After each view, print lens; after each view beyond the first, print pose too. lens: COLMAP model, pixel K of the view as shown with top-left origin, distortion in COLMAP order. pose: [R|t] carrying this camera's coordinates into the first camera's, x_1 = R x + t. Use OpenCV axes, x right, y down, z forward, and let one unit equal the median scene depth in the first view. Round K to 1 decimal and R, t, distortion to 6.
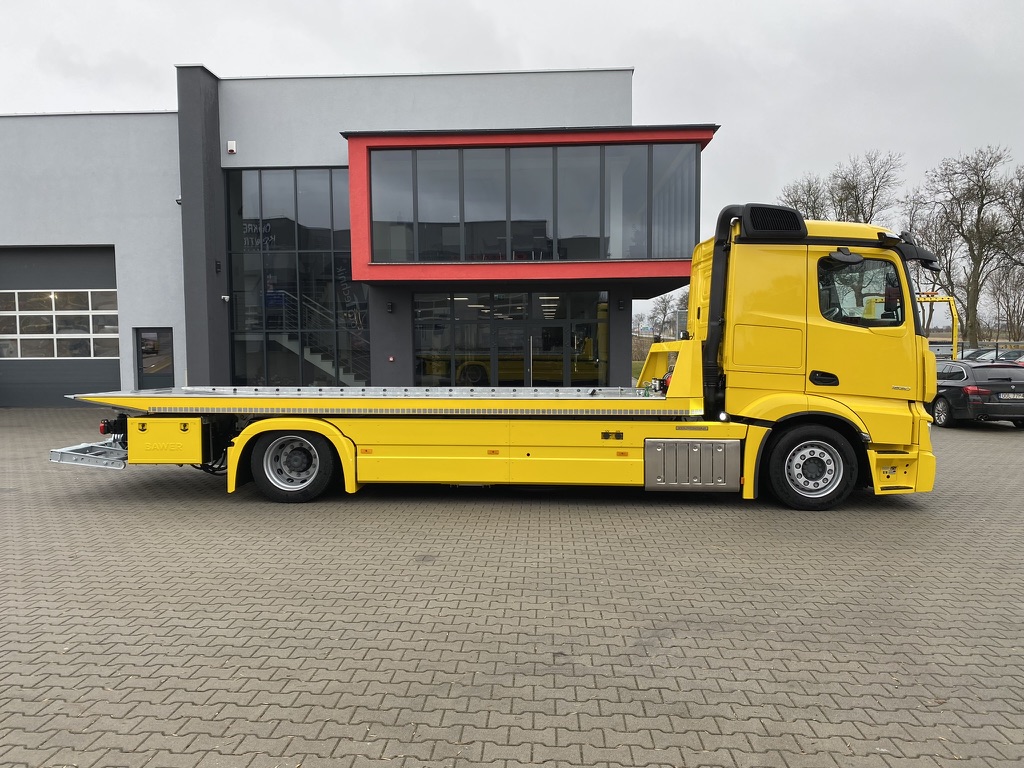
lens RADIAL K [[781.6, 0, 512.0], [0, 781.6, 384.0], [0, 0, 1]] dist [0.009660, 0.000314]
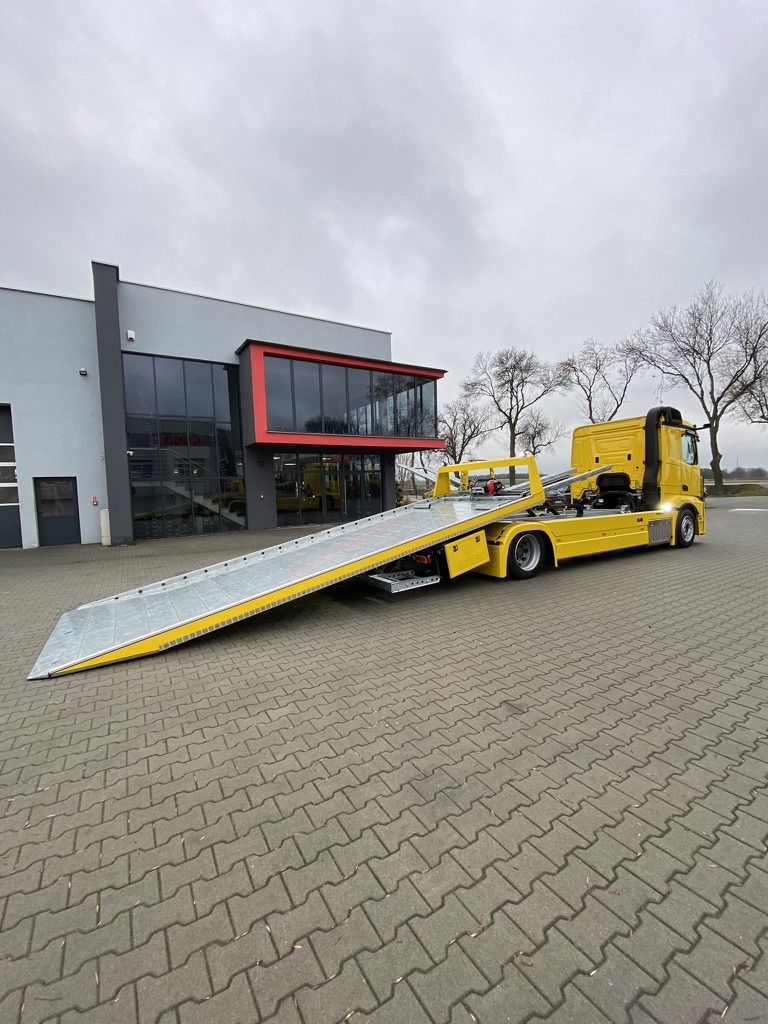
lens RADIAL K [[413.5, 0, 384.0], [0, 413.5, 512.0], [0, 0, 1]] dist [0.009034, -0.021335]
pose [[0.830078, -0.050791, 0.555329, -0.401484], [0.054996, 0.998445, 0.009114, 0.001538], [-0.554928, 0.022975, 0.831581, 0.216085]]
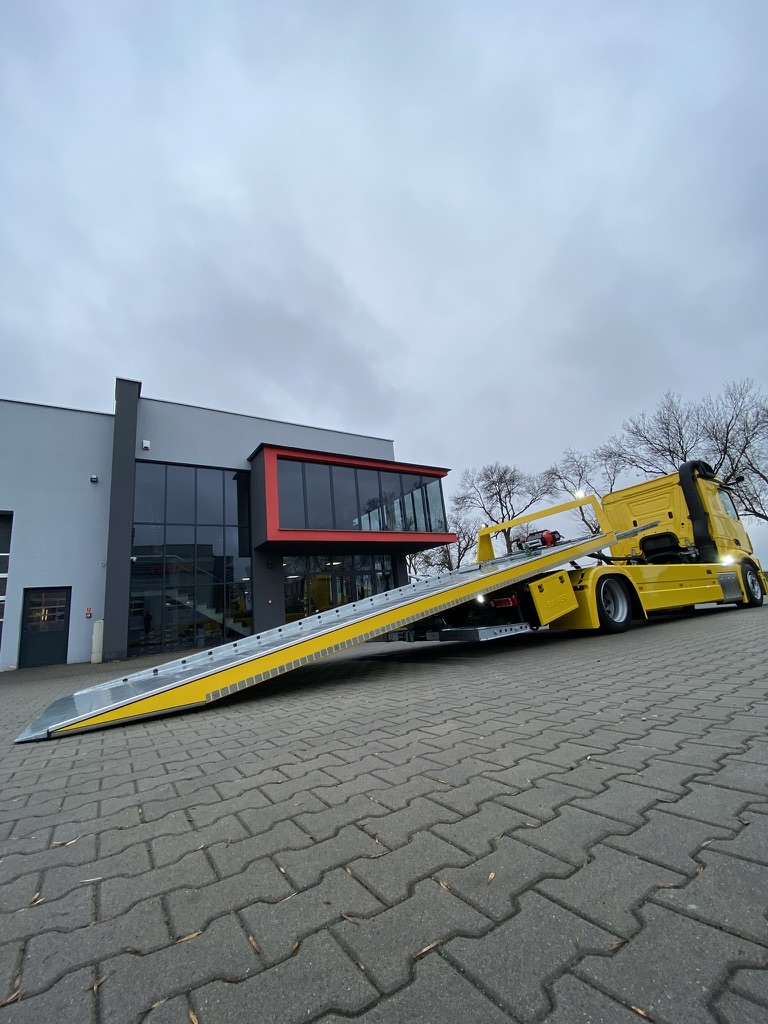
lens RADIAL K [[413.9, 0, 384.0], [0, 413.9, 512.0], [0, 0, 1]] dist [0.024492, -0.028593]
pose [[0.821490, 0.061645, 0.566881, -0.416673], [0.119305, 0.953555, -0.276583, 0.043578], [-0.557602, 0.294842, 0.775982, 0.273564]]
